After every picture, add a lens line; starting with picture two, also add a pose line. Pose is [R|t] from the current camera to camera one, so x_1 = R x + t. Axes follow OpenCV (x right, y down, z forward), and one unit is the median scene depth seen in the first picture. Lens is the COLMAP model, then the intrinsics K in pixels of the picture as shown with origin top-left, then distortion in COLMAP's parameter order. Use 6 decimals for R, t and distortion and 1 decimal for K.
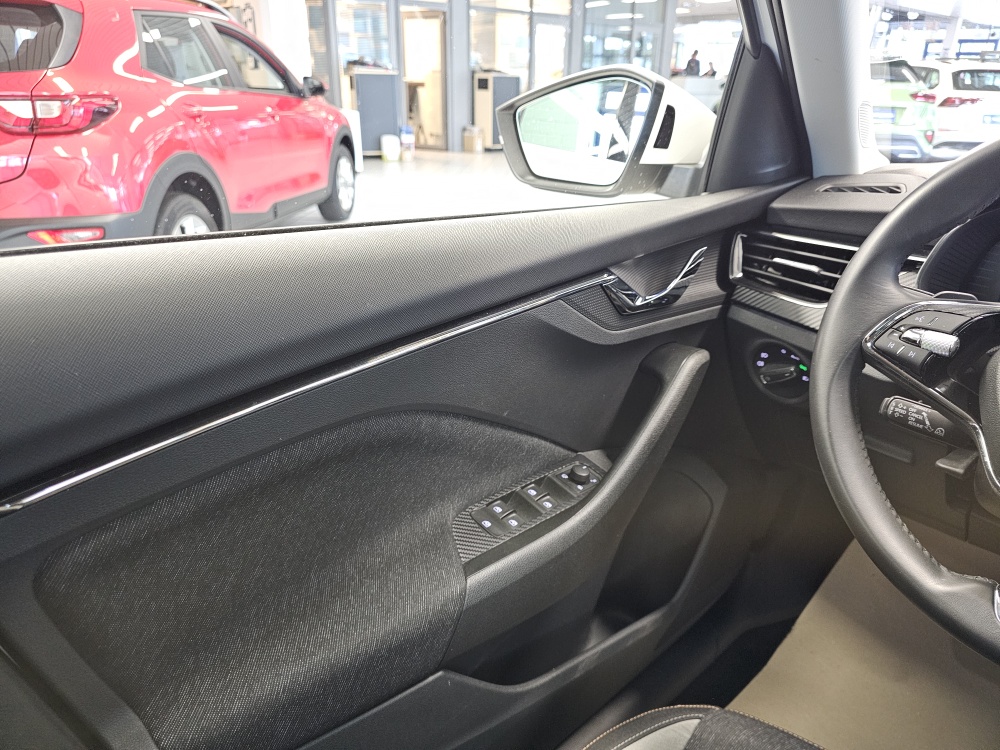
lens RADIAL K [[694.4, 0, 505.4], [0, 694.4, 371.0], [0, 0, 1]] dist [-0.000519, -0.004862]
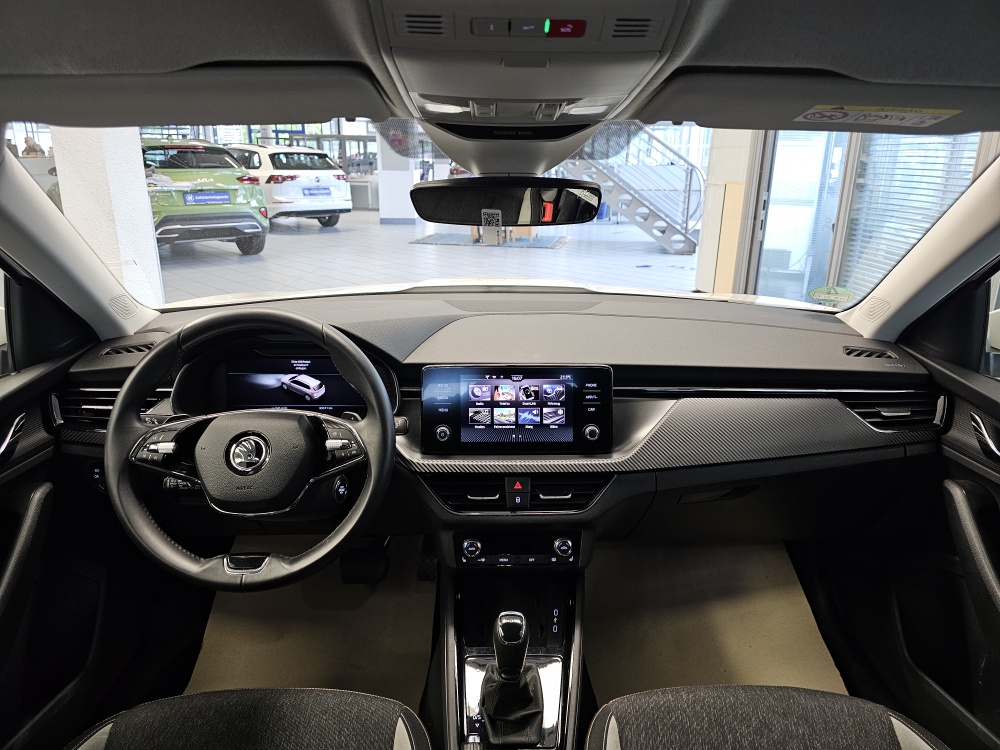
lens RADIAL K [[670.8, 0, 496.8], [0, 670.8, 374.3], [0, 0, 1]] dist [0.061899, -0.066521]
pose [[0.673675, -0.232498, 0.701503, -0.016976], [0.287625, 0.956869, 0.040918, -0.032180], [-0.680760, 0.174204, 0.711491, -0.627787]]
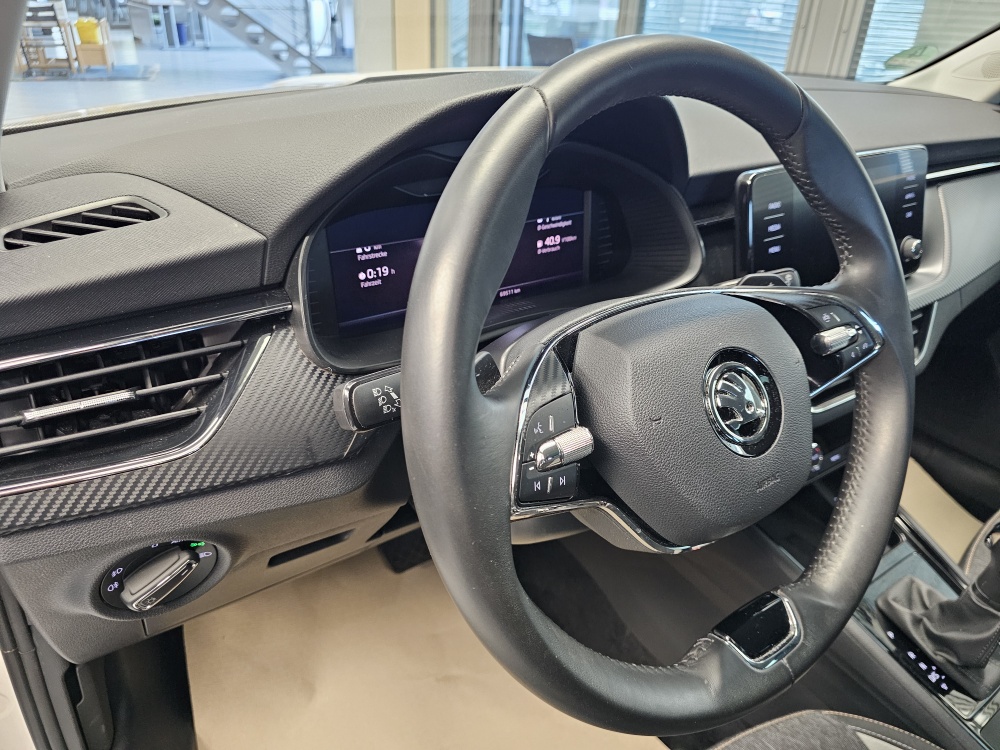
lens RADIAL K [[694.4, 0, 505.4], [0, 694.4, 371.0], [0, 0, 1]] dist [-0.000519, -0.004862]
pose [[0.146355, -0.481050, 0.864391, 0.022161], [0.345893, 0.843528, 0.410874, -0.270823], [-0.926789, 0.238854, 0.289846, 0.546309]]
